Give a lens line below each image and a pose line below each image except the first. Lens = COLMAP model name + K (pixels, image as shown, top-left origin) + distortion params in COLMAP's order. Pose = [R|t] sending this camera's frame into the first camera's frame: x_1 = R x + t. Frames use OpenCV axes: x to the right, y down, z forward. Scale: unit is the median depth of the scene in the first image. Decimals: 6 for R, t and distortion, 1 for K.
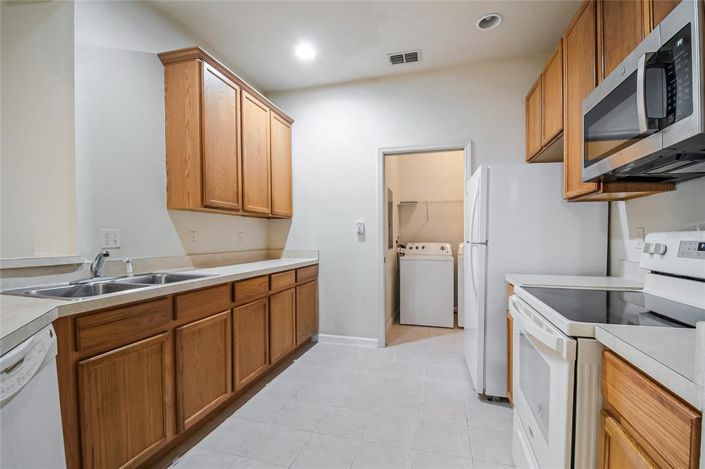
lens RADIAL K [[307.9, 0, 355.4], [0, 307.9, 239.6], [0, 0, 1]] dist [0.000413, -0.017315]
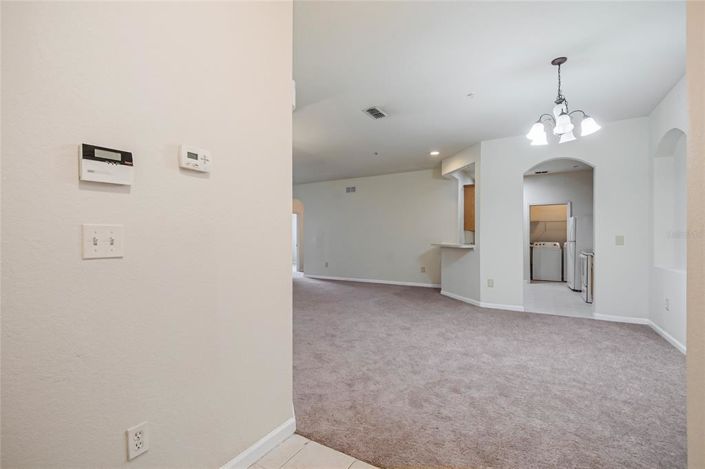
lens RADIAL K [[307.9, 0, 355.4], [0, 307.9, 239.6], [0, 0, 1]] dist [0.000413, -0.017315]
pose [[0.960519, 0.000506, -0.278214, -0.390792], [-0.002617, 0.999971, -0.007214, 0.012833], [0.278202, 0.007657, 0.960492, -1.225509]]
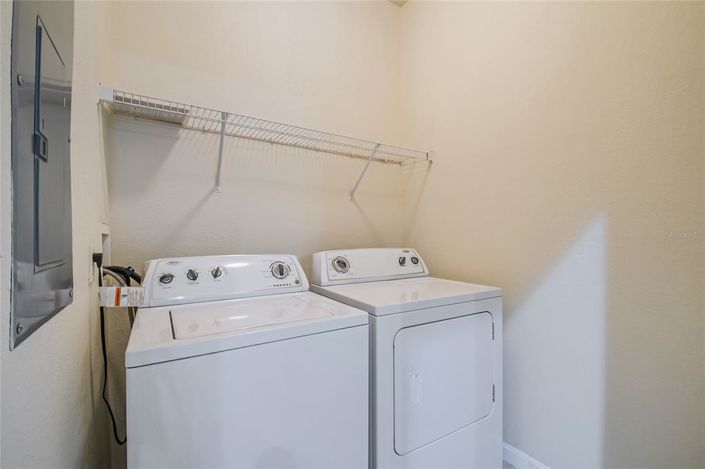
lens RADIAL K [[307.9, 0, 355.4], [0, 307.9, 239.6], [0, 0, 1]] dist [0.000413, -0.017315]
pose [[0.657285, 0.001993, 0.753640, 0.092893], [0.003804, 0.999975, -0.005961, -0.002825], [-0.753633, 0.006785, 0.657261, 0.723521]]
